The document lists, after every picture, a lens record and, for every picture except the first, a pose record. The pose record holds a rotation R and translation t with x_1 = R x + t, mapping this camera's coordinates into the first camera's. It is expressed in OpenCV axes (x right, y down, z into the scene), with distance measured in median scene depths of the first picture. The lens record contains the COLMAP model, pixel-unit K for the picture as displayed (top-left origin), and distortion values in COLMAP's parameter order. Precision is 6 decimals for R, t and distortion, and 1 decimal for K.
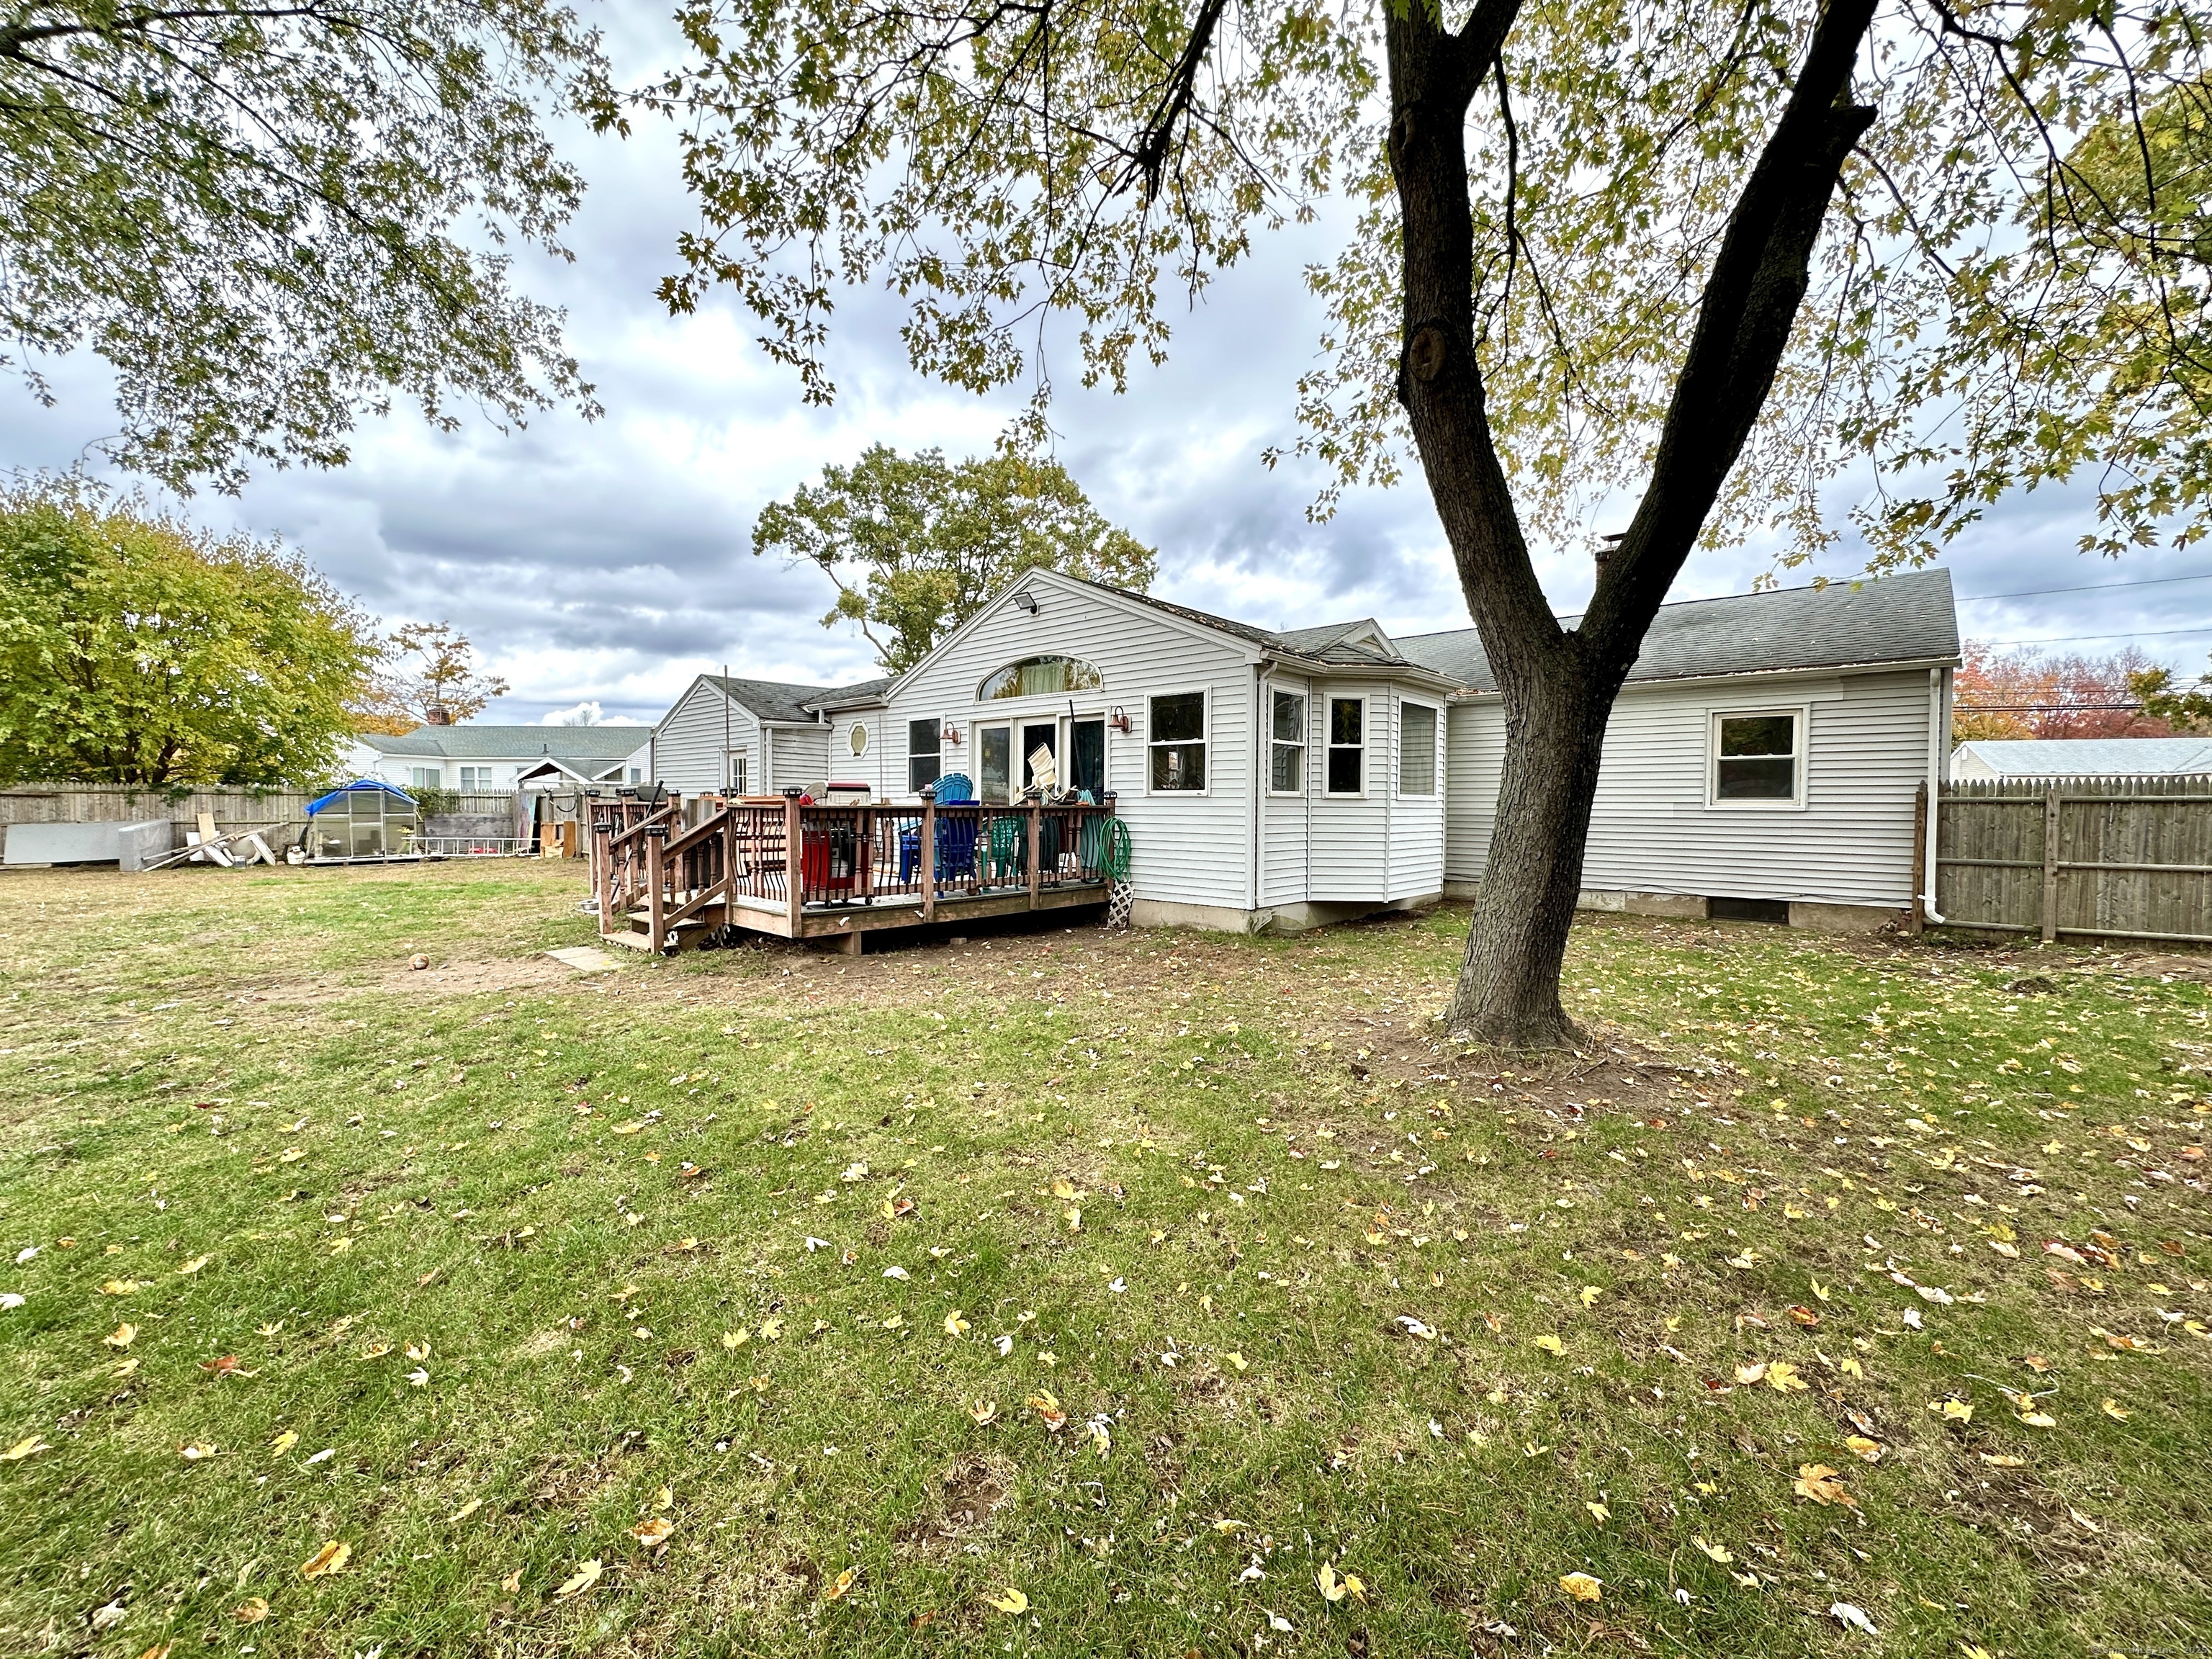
lens RADIAL K [[882.7, 0, 1102.3], [0, 882.7, 828.9], [0, 0, 1]] dist [-0.002935, 0.000769]
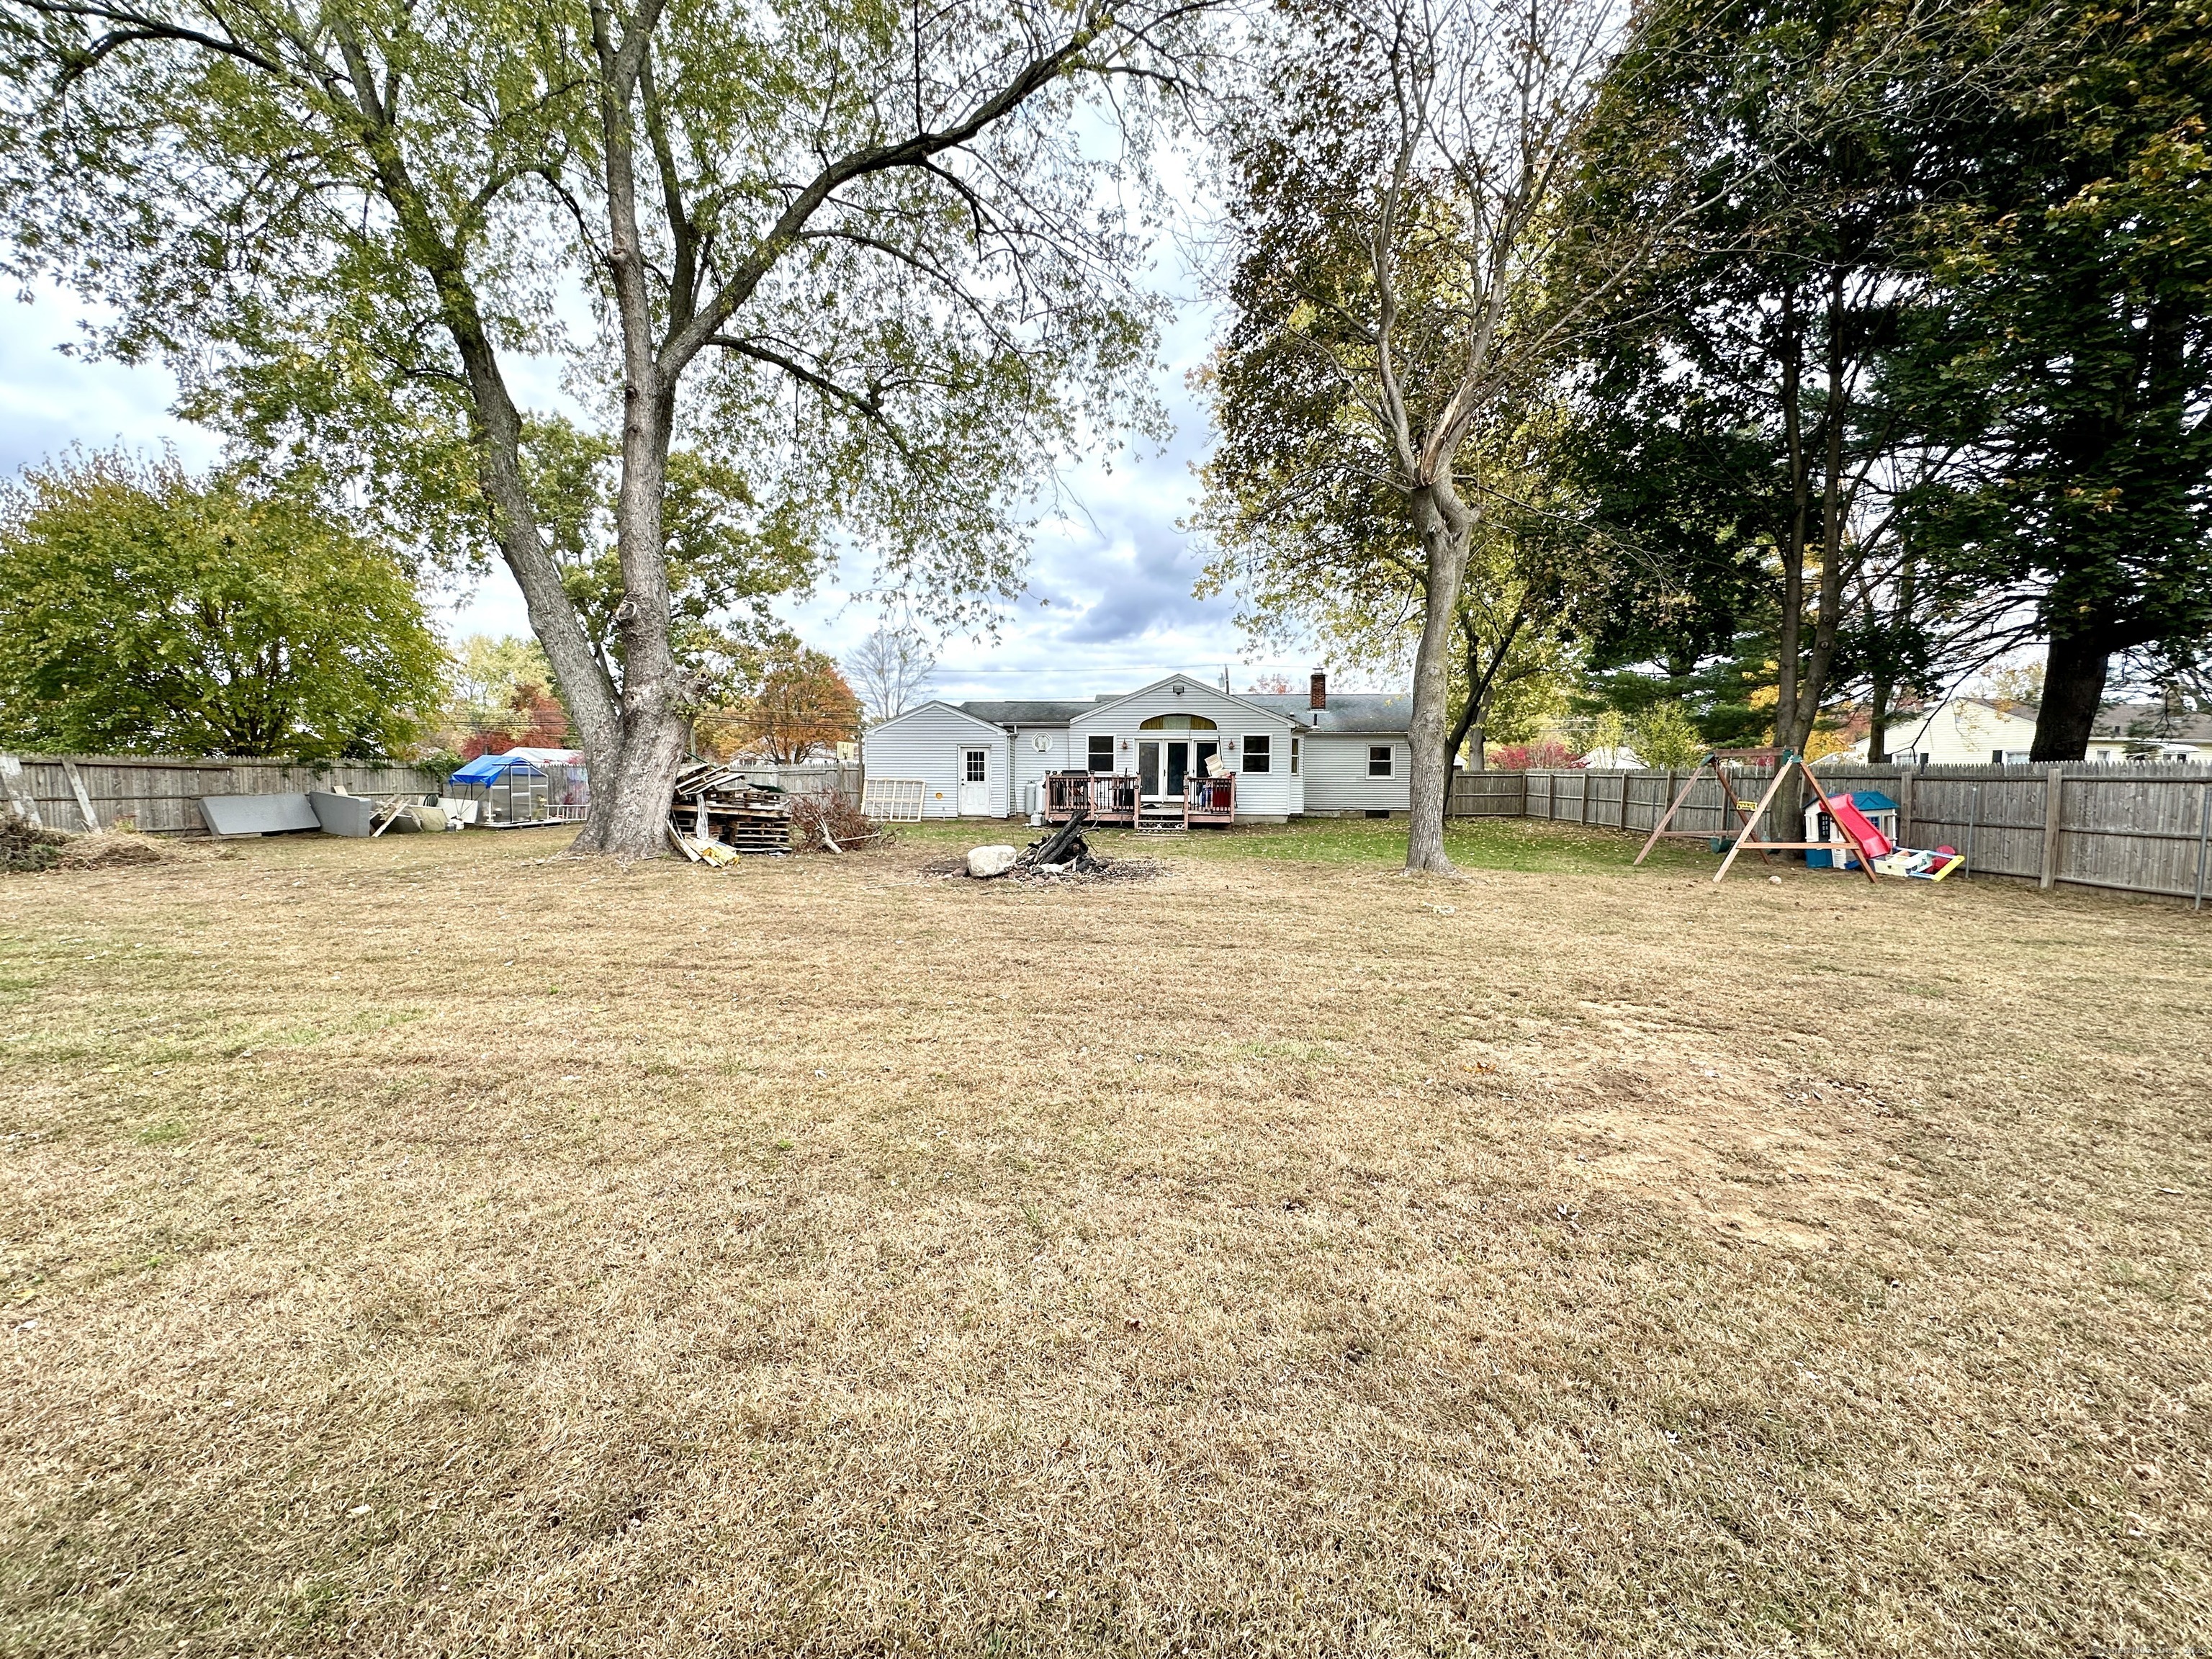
lens RADIAL K [[882.7, 0, 1109.9], [0, 882.7, 829.7], [0, 0, 1]] dist [-0.002935, 0.000769]
pose [[0.800106, -0.035404, 0.598813, -1.692541], [0.015769, 0.999153, 0.038004, 0.018639], [-0.599651, -0.020965, 0.799987, -0.784279]]
